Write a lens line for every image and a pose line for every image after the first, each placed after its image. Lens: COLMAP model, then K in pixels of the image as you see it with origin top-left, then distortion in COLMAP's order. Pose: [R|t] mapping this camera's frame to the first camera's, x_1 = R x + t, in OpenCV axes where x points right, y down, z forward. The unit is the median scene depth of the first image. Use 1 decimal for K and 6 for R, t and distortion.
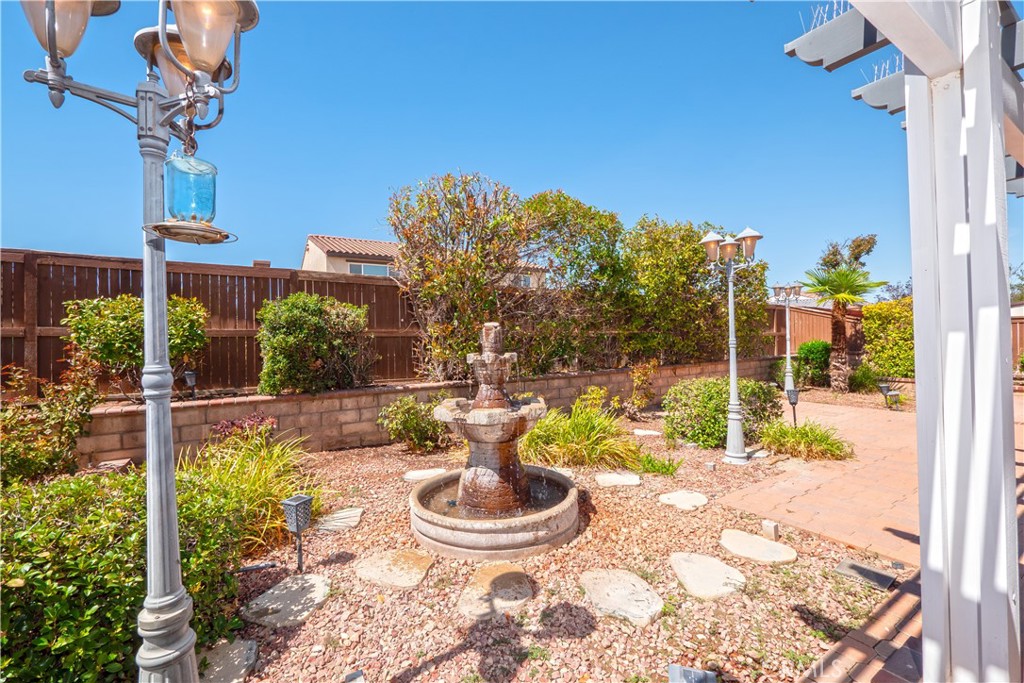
lens RADIAL K [[442.1, 0, 520.3], [0, 442.1, 365.2], [0, 0, 1]] dist [-0.000456, -0.000128]
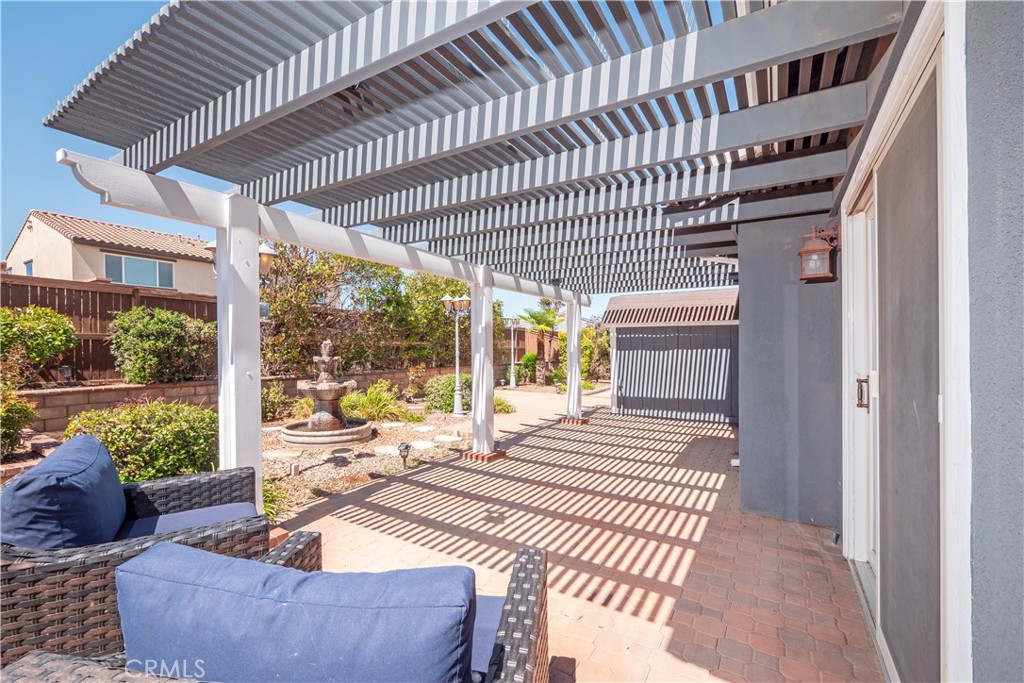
lens RADIAL K [[442.1, 0, 520.3], [0, 442.1, 365.2], [0, 0, 1]] dist [-0.000456, -0.000128]
pose [[0.896703, 0.012009, 0.442469, -0.096377], [-0.005315, 0.999852, -0.016365, 0.022780], [-0.442600, 0.012323, 0.896634, -0.680860]]
